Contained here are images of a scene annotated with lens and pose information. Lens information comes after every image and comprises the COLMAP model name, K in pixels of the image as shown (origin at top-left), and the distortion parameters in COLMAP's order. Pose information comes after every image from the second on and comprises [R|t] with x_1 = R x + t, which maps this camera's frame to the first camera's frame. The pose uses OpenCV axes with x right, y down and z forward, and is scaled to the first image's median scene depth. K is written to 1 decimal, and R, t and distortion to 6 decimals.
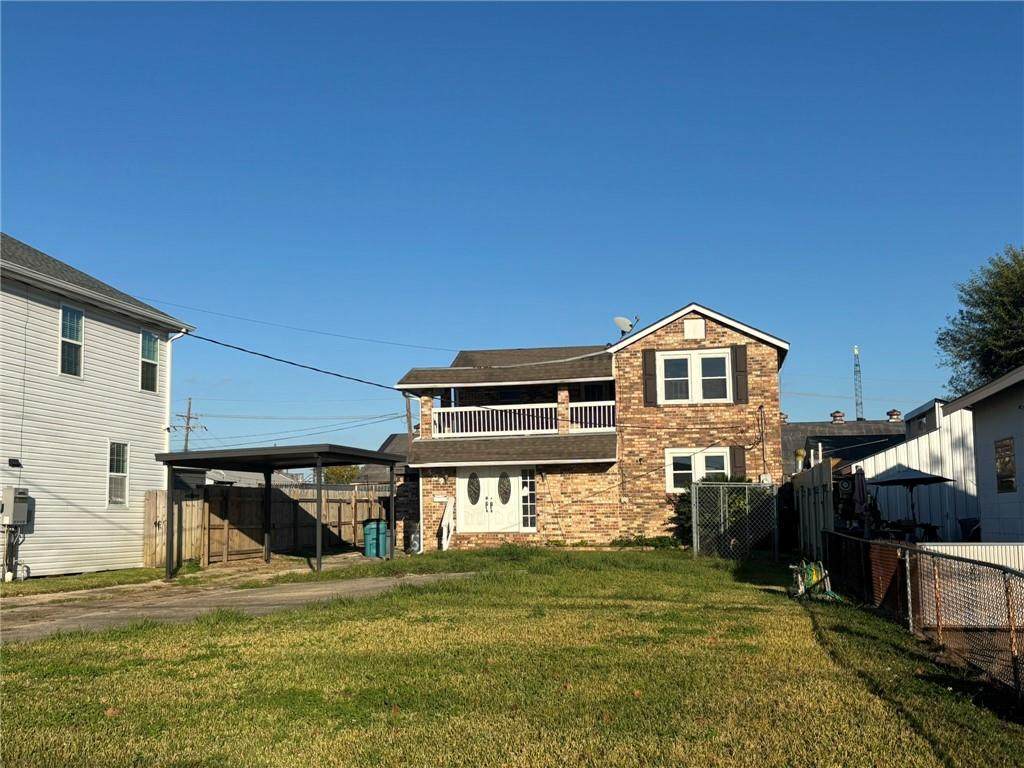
lens RADIAL K [[1135.0, 0, 508.8], [0, 1135.0, 385.8], [0, 0, 1]] dist [0.184788, 0.000000]
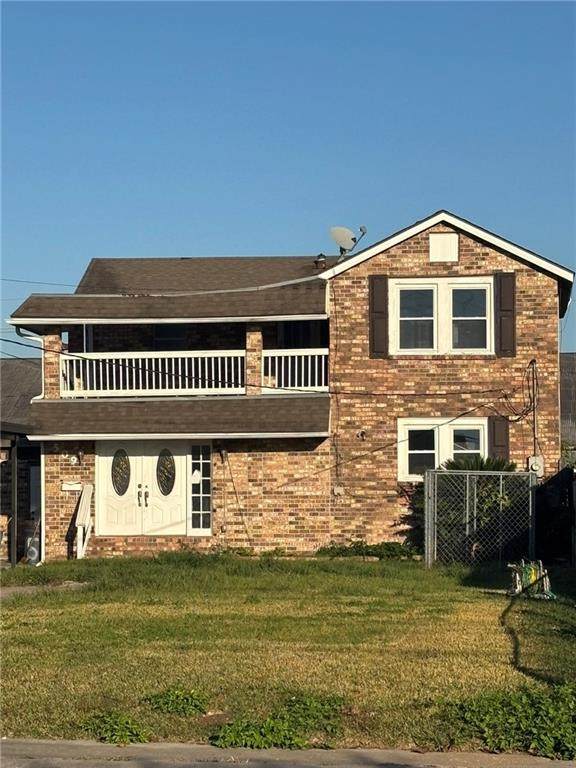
lens RADIAL K [[2284.6, 0, 288.6], [0, 2284.6, 383.8], [0, 0, 1]] dist [0.185845, 0.000000]
pose [[0.996874, 0.016030, 0.077361, -0.038592], [-0.020352, 0.998257, 0.055402, -0.042329], [-0.076338, -0.056804, 0.995463, -0.388720]]
